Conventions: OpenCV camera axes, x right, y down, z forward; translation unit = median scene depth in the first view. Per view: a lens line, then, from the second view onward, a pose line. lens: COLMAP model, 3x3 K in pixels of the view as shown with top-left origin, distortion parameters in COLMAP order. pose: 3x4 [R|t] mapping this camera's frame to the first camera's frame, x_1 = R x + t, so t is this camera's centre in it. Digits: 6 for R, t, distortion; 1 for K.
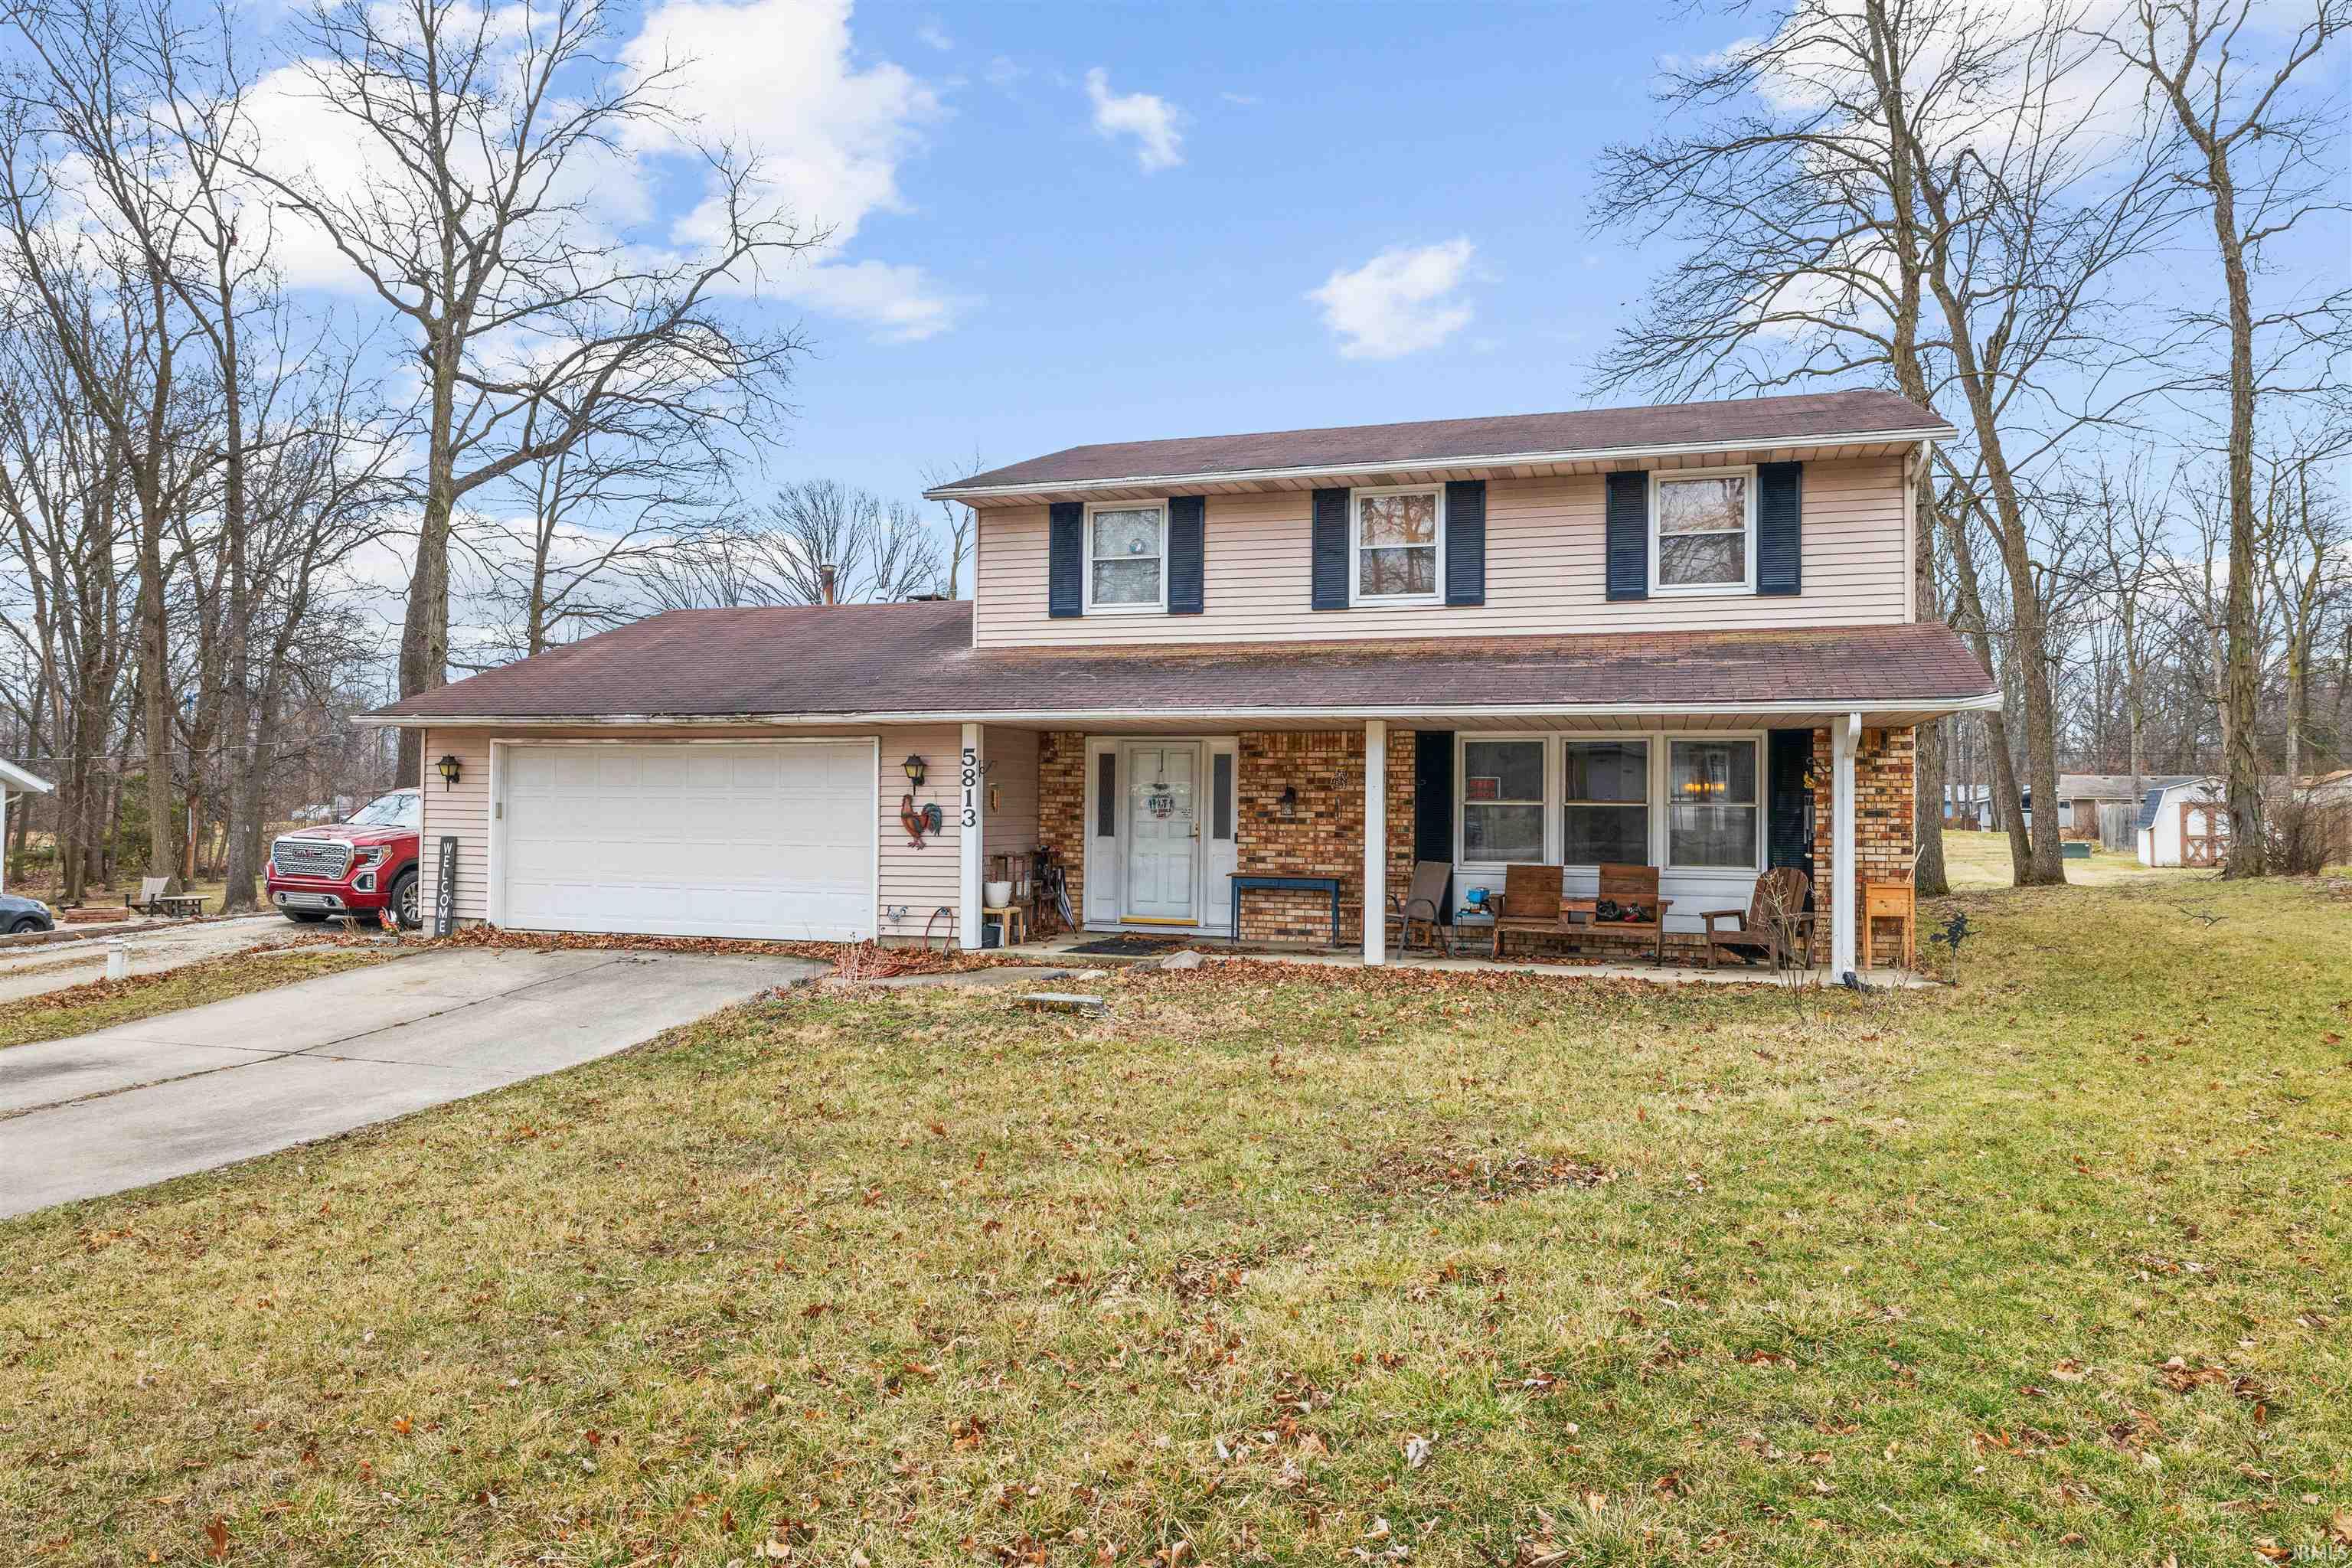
lens RADIAL K [[1518.8, 0, 1178.2], [0, 1518.8, 785.7], [0, 0, 1]] dist [-0.004936, 0.003084]
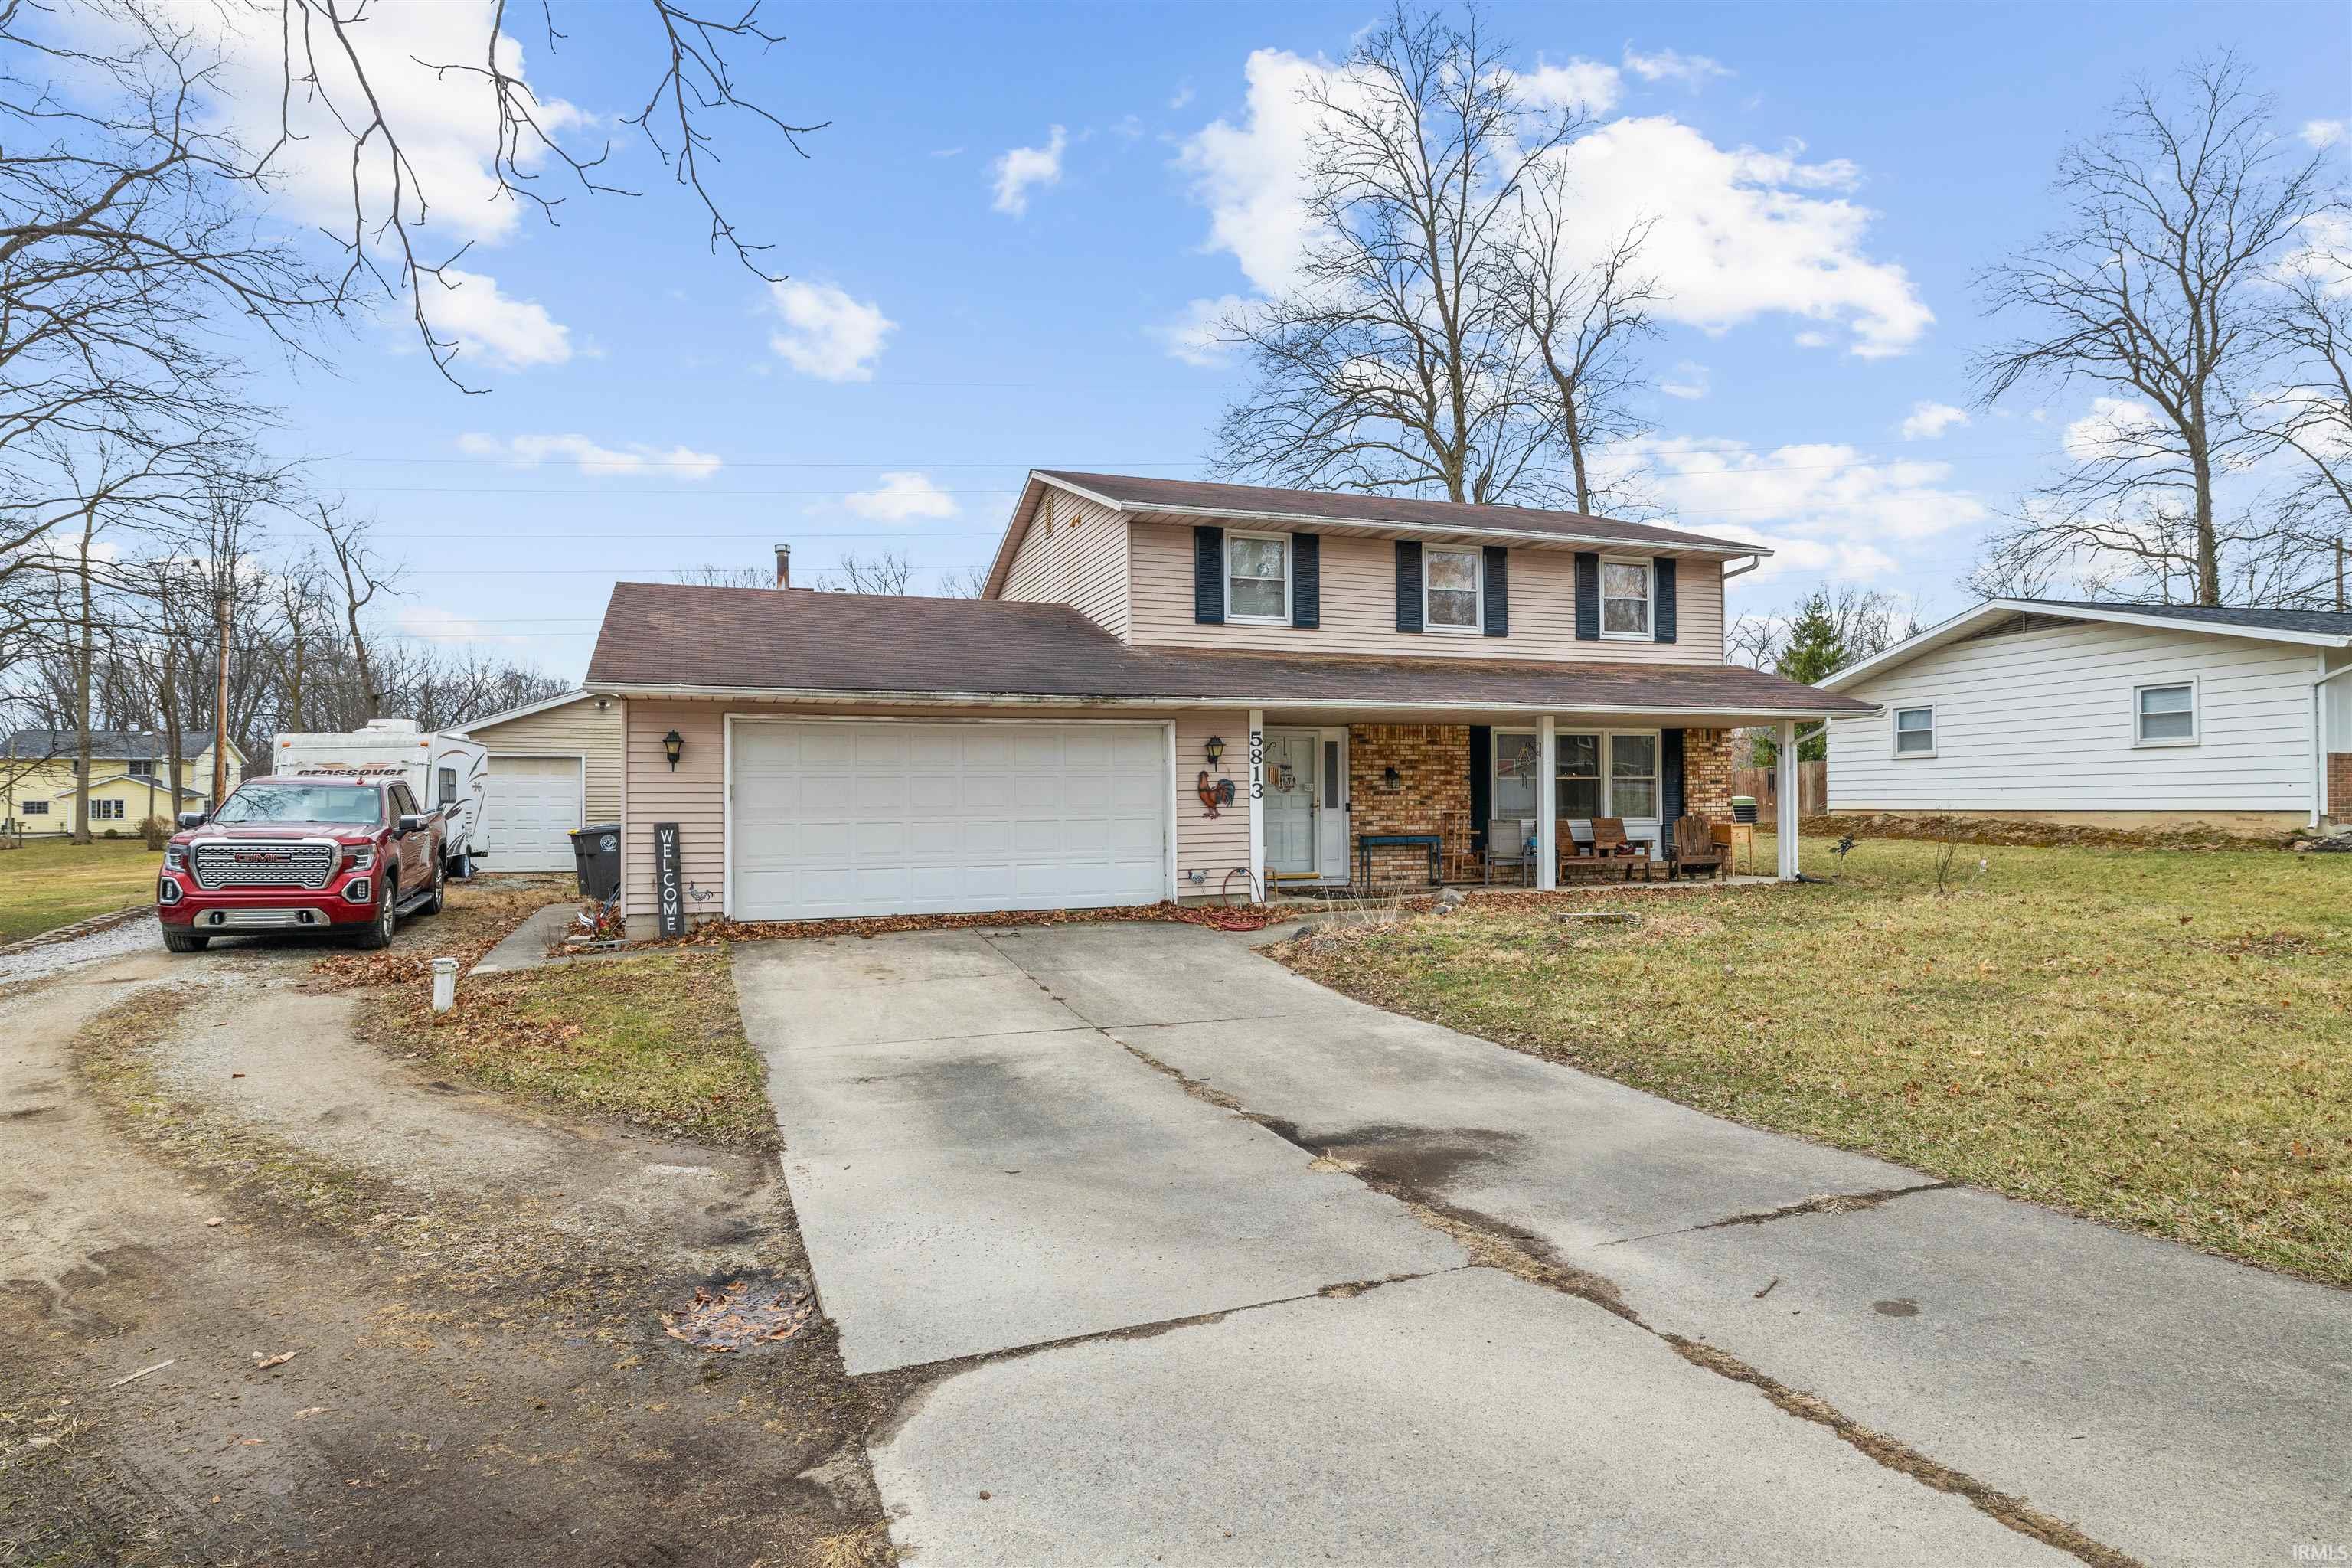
lens RADIAL K [[1315.8, 0, 1175.5], [0, 1315.8, 776.8], [0, 0, 1]] dist [-0.005259, 0.002325]
pose [[0.788496, -0.002961, 0.615033, -0.762709], [0.011485, 0.999885, -0.009910, 0.018631], [-0.614933, 0.014877, 0.788439, 0.222973]]
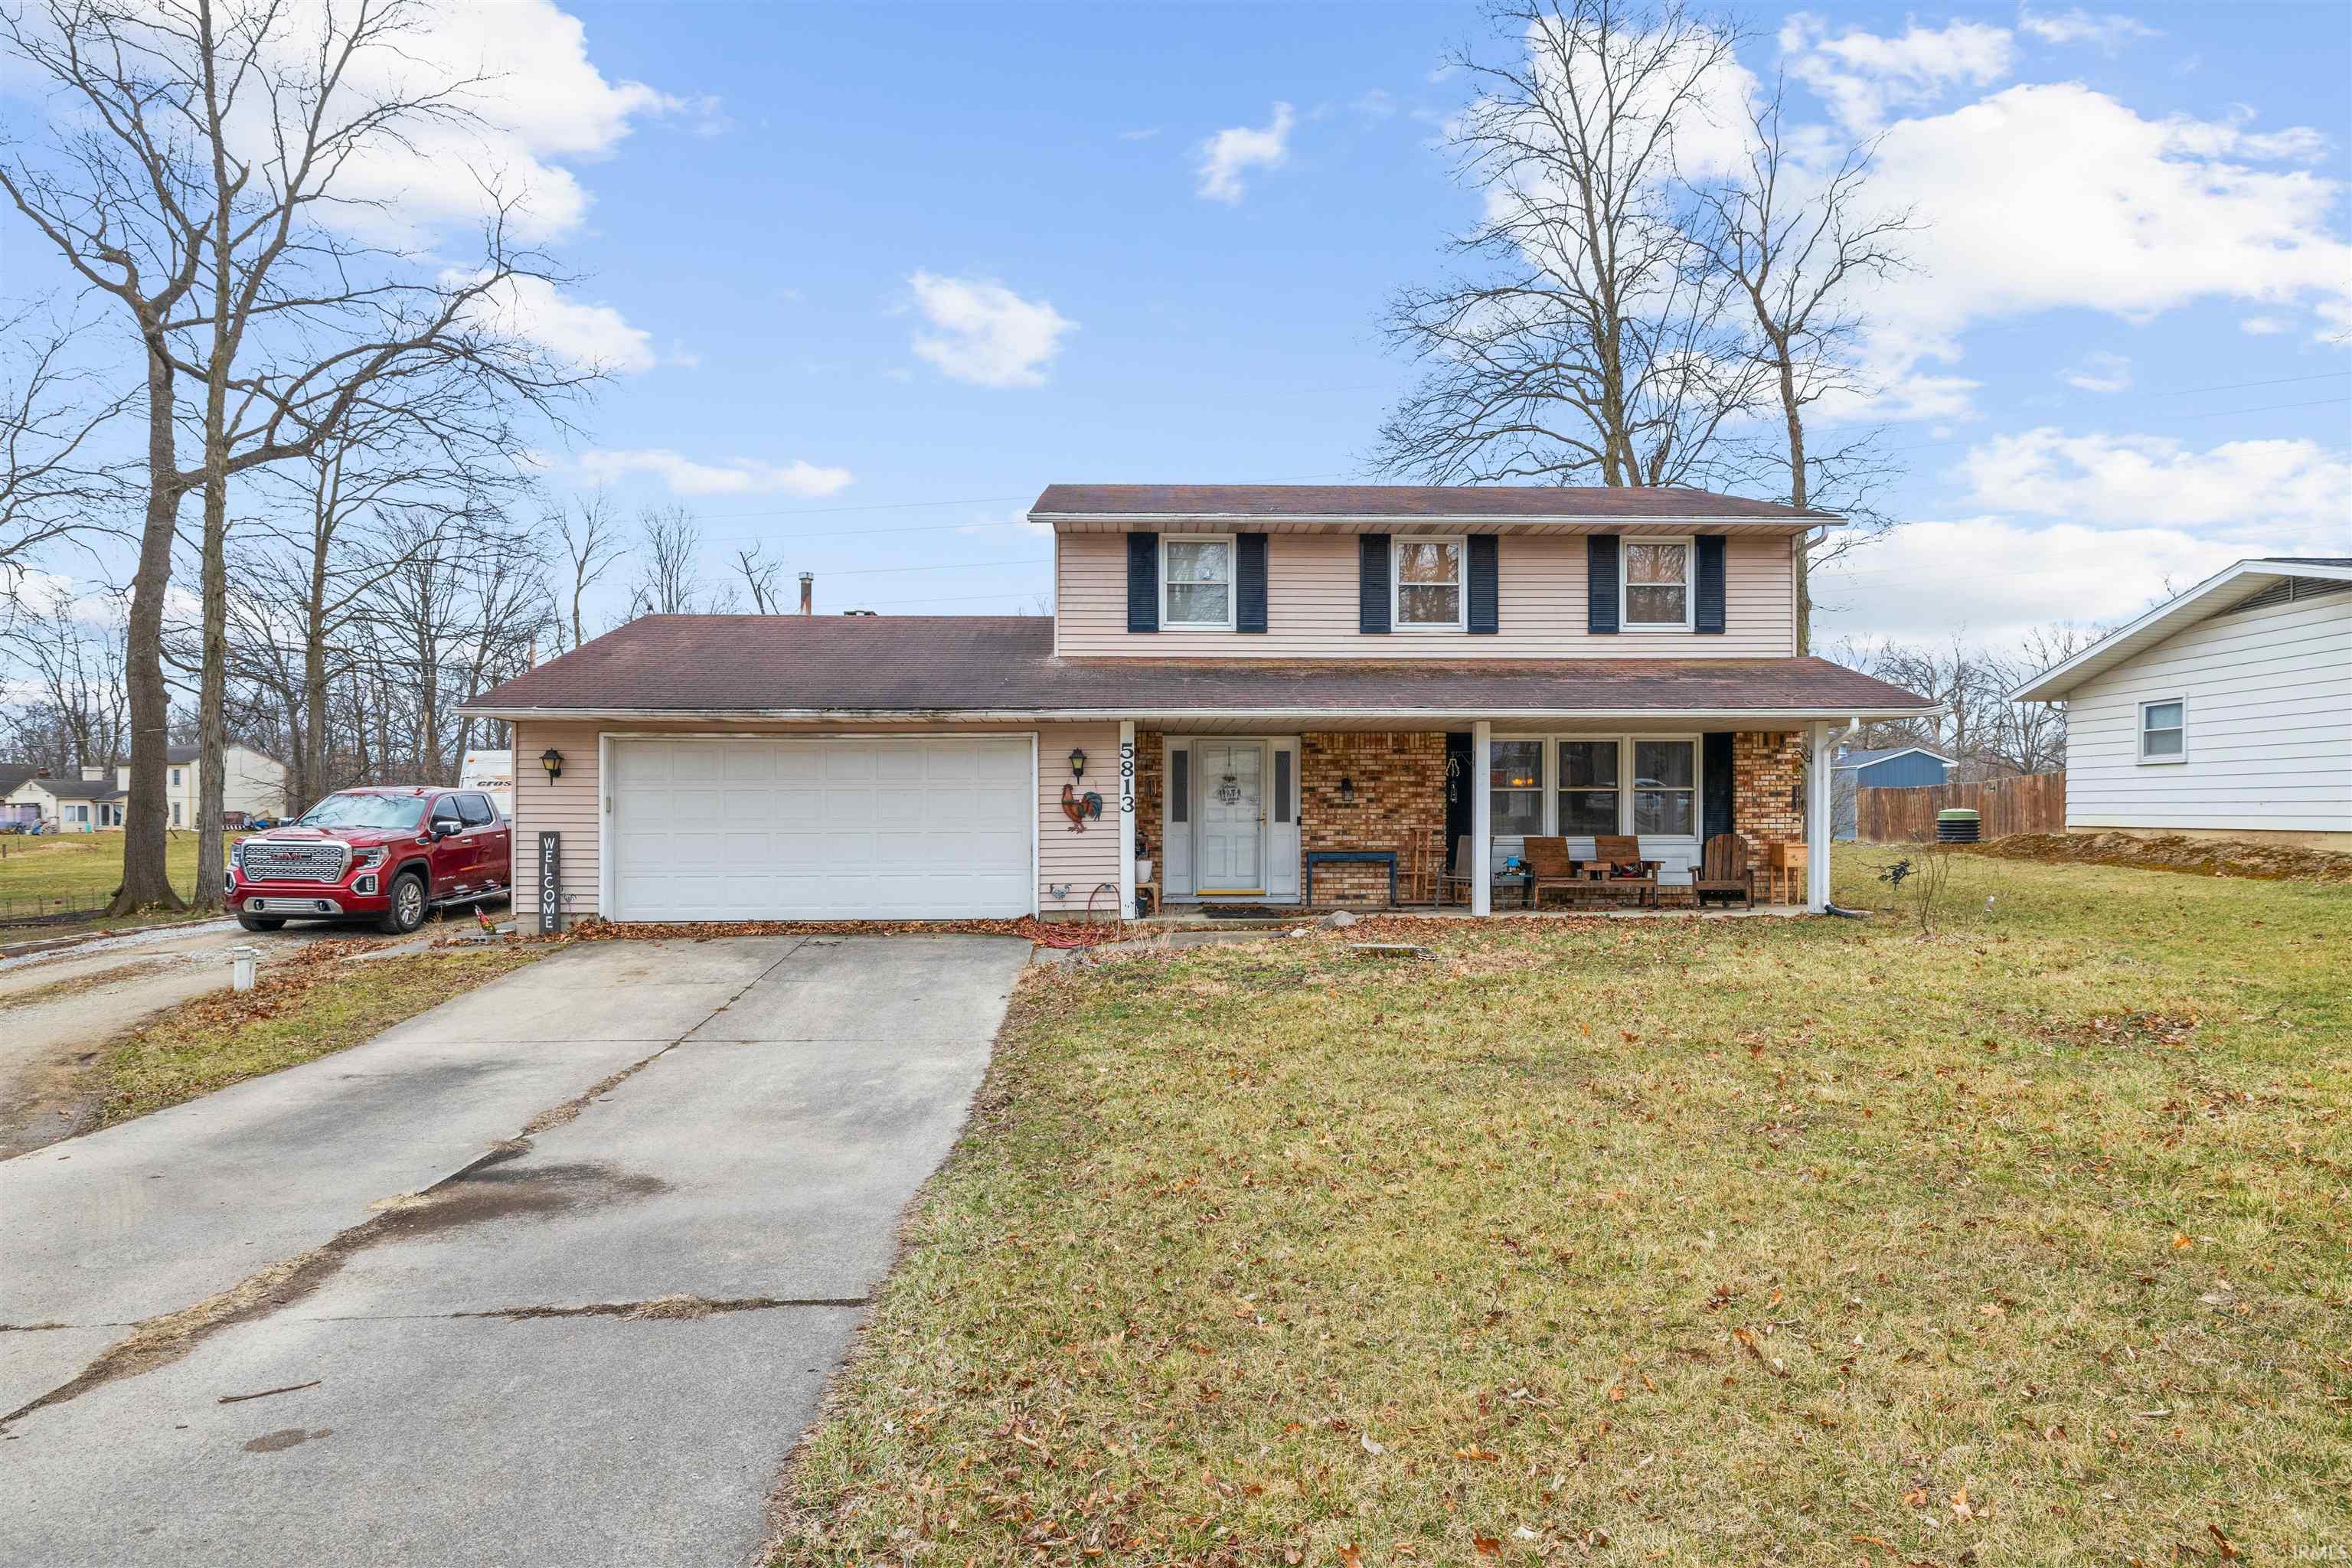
lens RADIAL K [[1280.2, 0, 1172.0], [0, 1280.2, 806.1], [0, 0, 1]] dist [-0.001841, 0.000721]
pose [[0.940303, -0.009885, 0.340196, -0.406149], [0.008122, 0.999945, 0.006605, 0.015574], [-0.340242, -0.003448, 0.940331, 0.081905]]
